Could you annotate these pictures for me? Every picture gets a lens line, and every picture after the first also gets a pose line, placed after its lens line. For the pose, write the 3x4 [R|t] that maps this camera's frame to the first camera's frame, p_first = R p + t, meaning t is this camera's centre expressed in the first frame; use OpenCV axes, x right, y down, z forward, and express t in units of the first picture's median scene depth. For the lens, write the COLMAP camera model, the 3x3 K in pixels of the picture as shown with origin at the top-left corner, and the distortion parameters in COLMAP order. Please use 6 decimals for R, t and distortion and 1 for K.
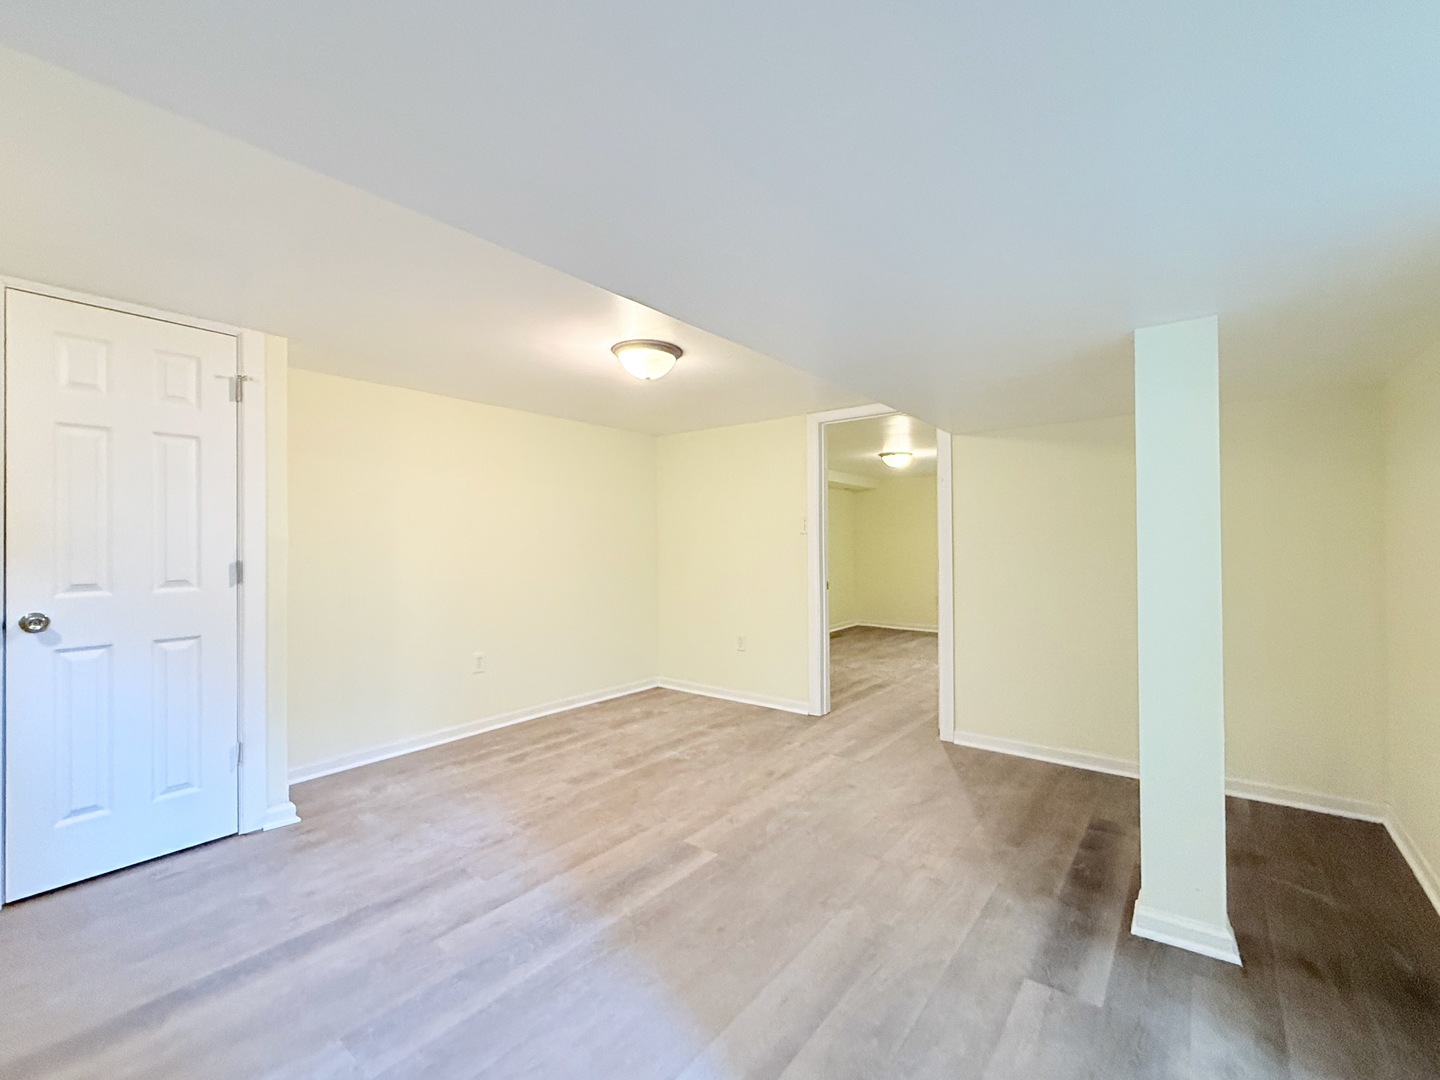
lens RADIAL K [[572.2, 0, 720.0], [0, 572.2, 540.0], [0, 0, 1]] dist [0.000076, -0.000192]
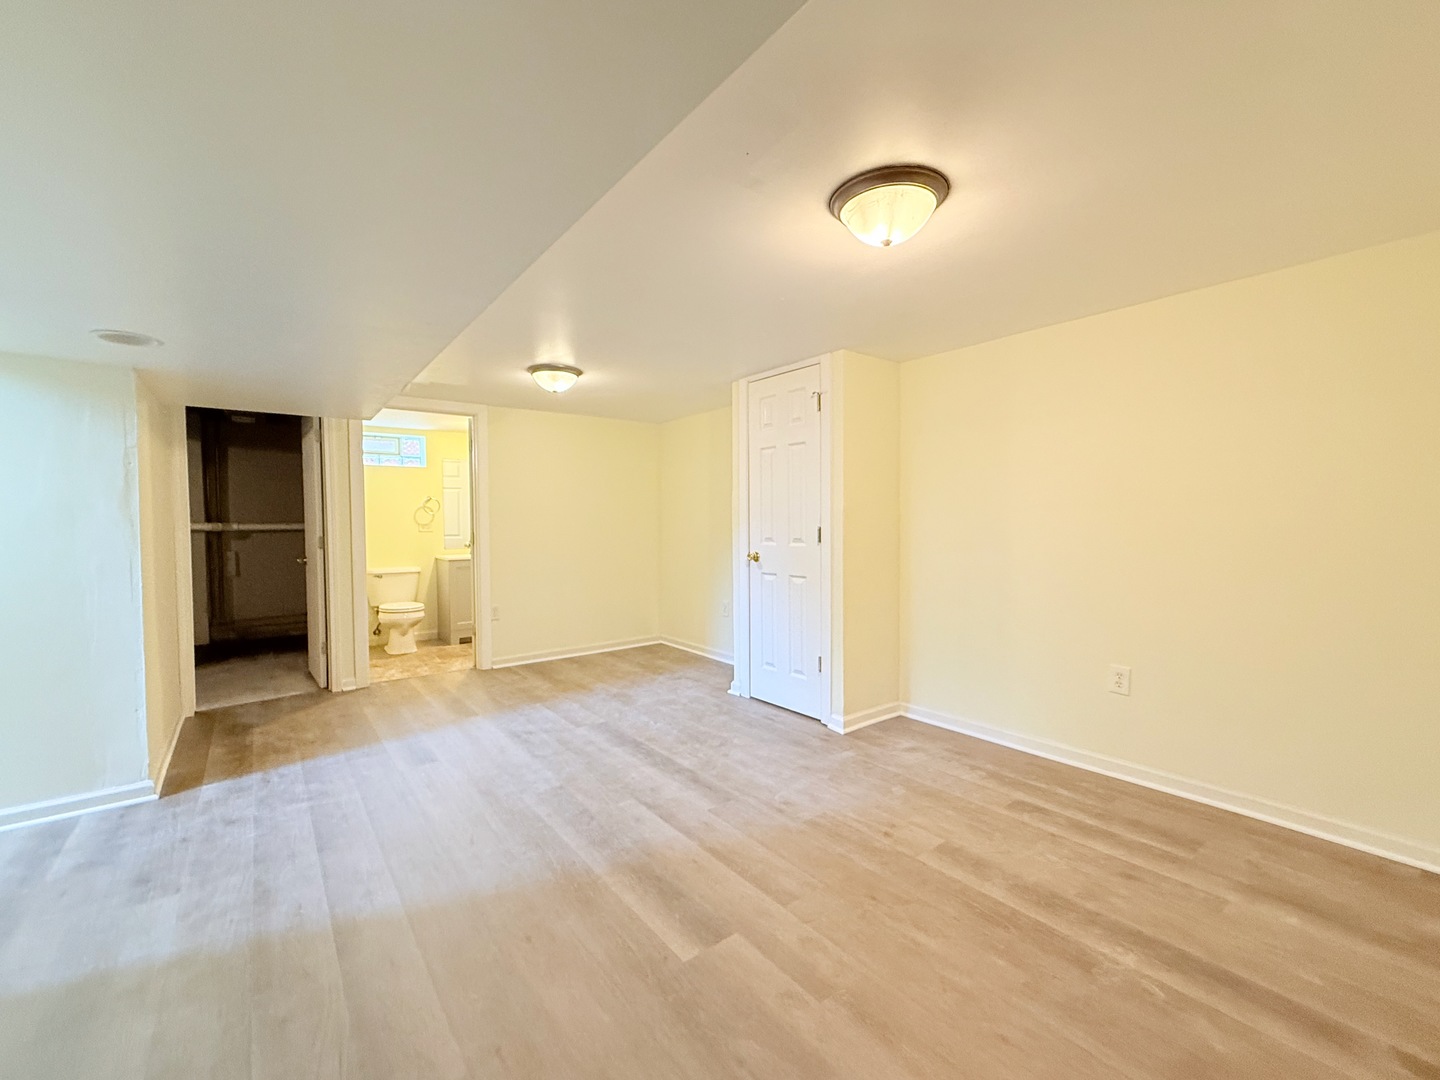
lens RADIAL K [[570.9, 0, 720.0], [0, 570.9, 540.0], [0, 0, 1]] dist [-0.000440, -0.000185]
pose [[-0.178326, 0.047048, -0.982846, 0.558510], [0.014713, 0.998872, 0.045146, 0.001037], [0.983861, -0.006410, -0.178817, 1.001256]]
